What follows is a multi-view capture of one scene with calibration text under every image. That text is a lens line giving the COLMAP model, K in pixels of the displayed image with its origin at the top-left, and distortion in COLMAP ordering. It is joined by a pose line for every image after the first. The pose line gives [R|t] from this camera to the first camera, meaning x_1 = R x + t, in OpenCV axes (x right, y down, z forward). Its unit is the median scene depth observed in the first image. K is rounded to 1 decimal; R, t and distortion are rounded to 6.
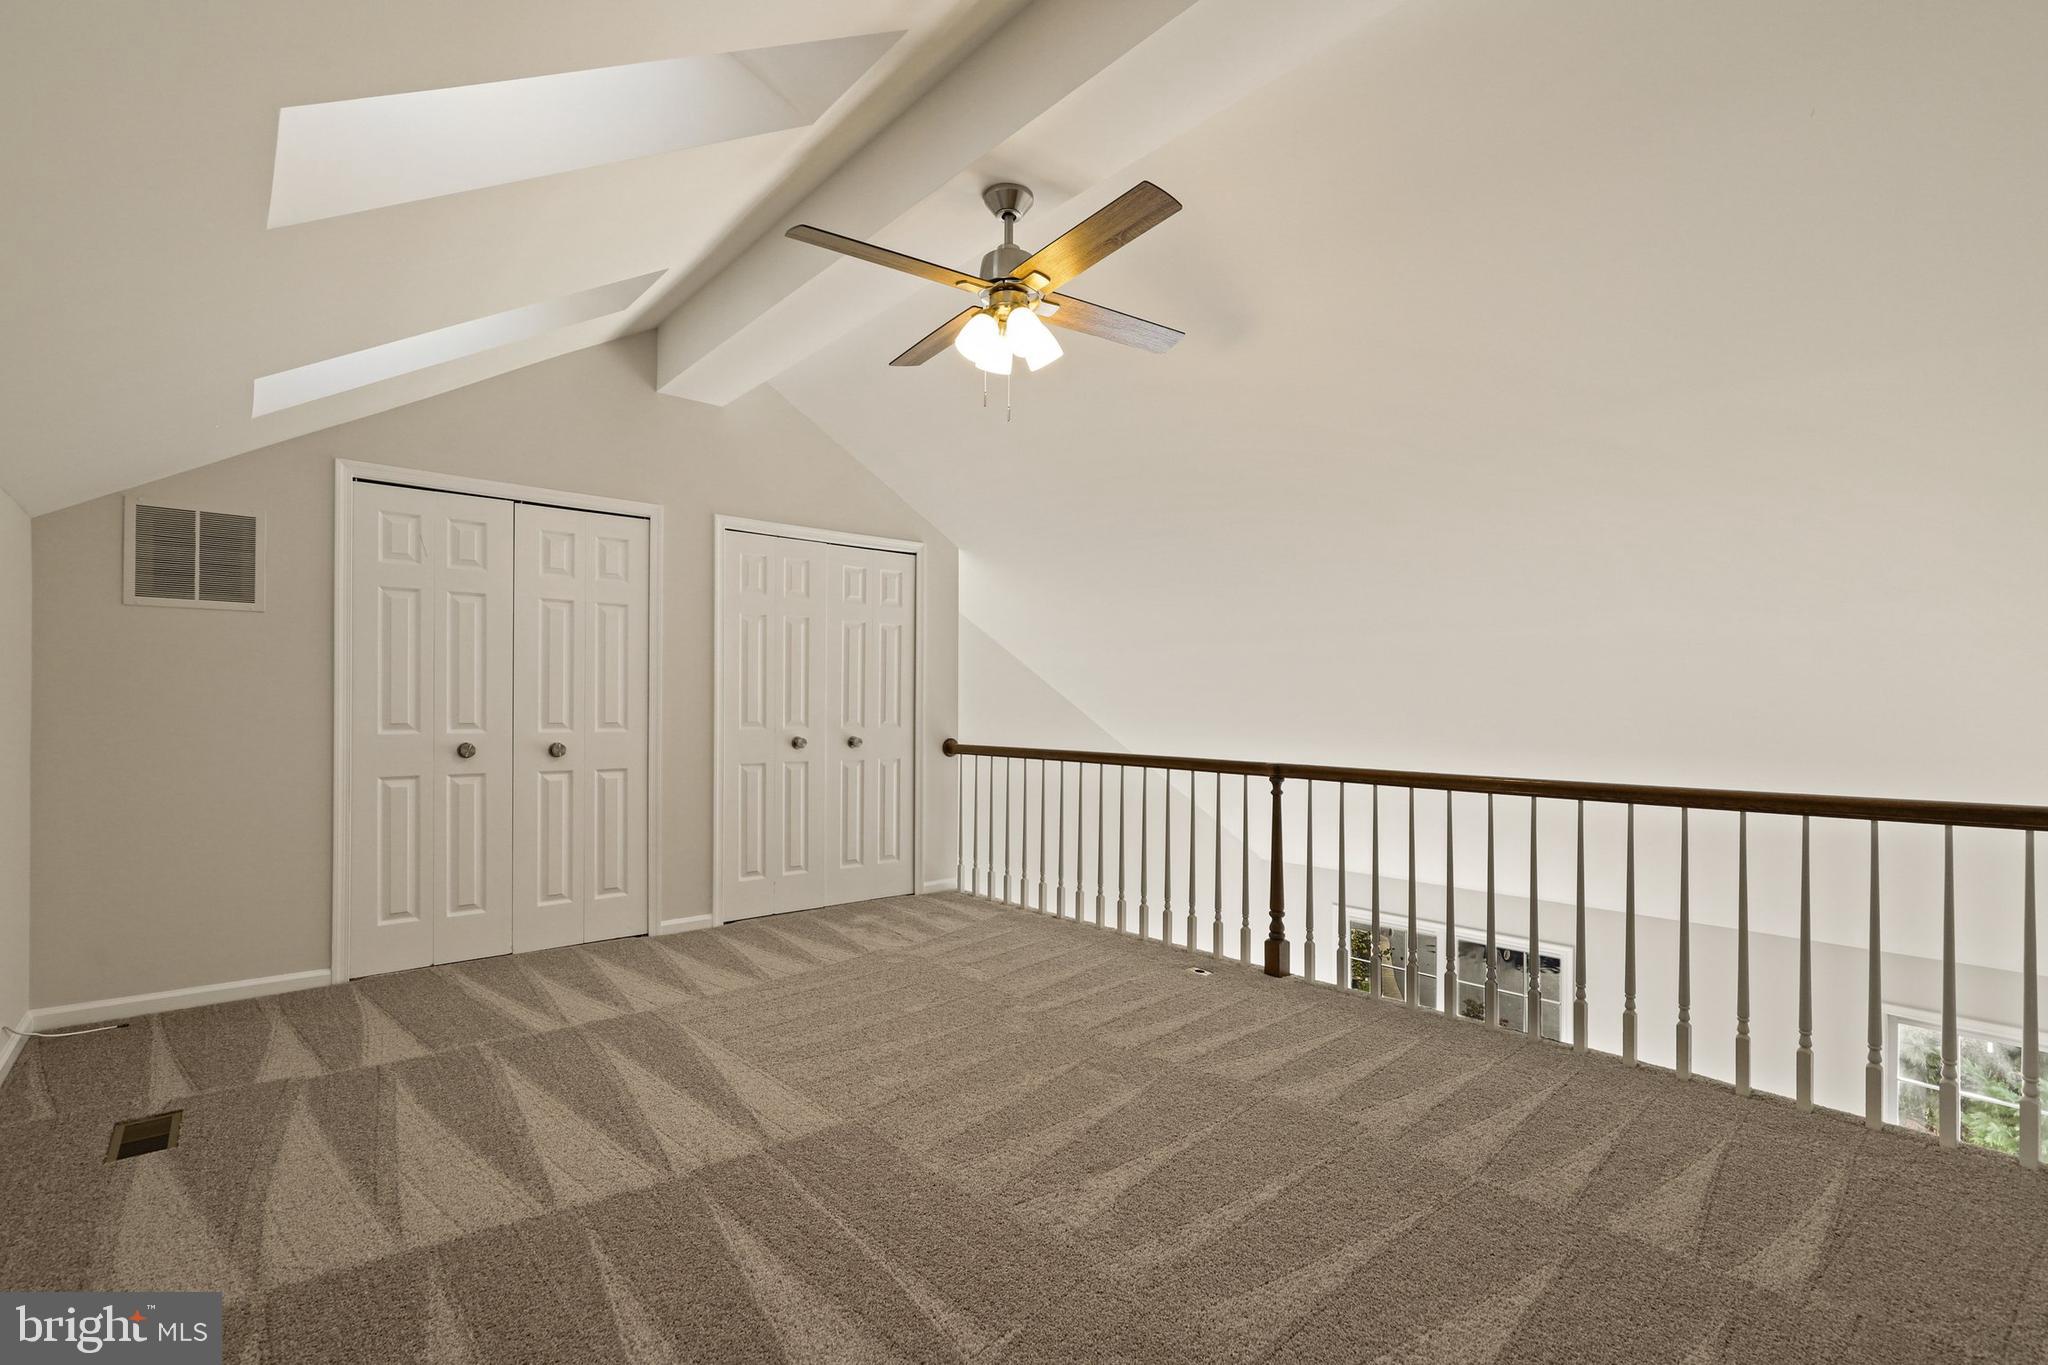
lens RADIAL K [[926.7, 0, 1036.9], [0, 926.7, 696.0], [0, 0, 1]] dist [0.003447, -0.000918]
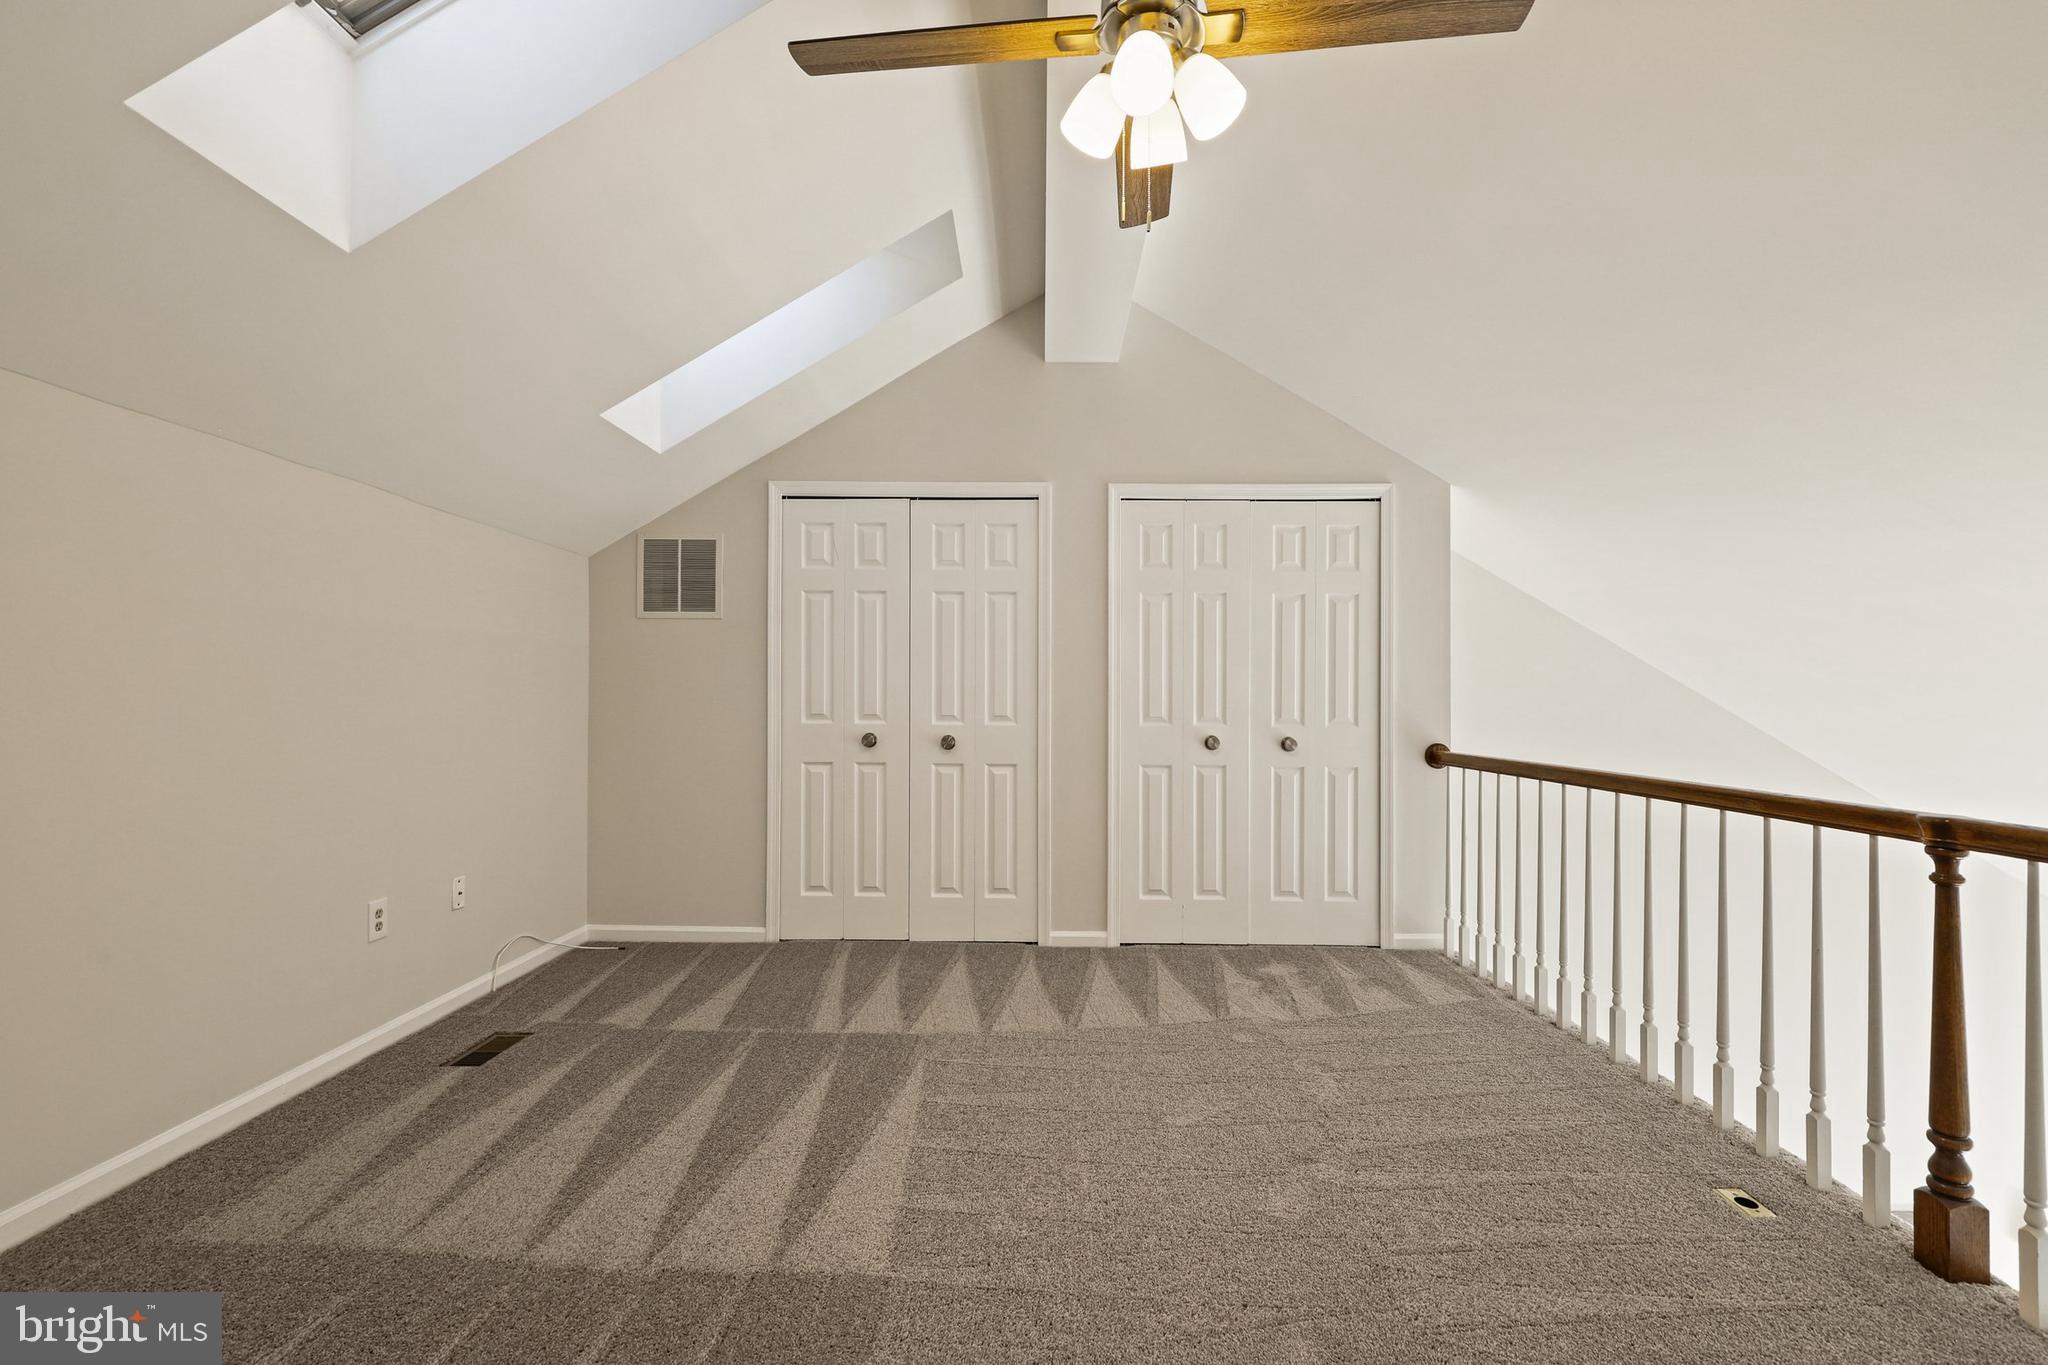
lens RADIAL K [[926.7, 0, 1023.7], [0, 926.7, 689.9], [0, 0, 1]] dist [0.003447, -0.000918]
pose [[0.746351, -0.007874, -0.665506, 0.222249], [0.004918, 0.999968, -0.006316, 0.009181], [0.665535, 0.001441, 0.746365, 0.336676]]
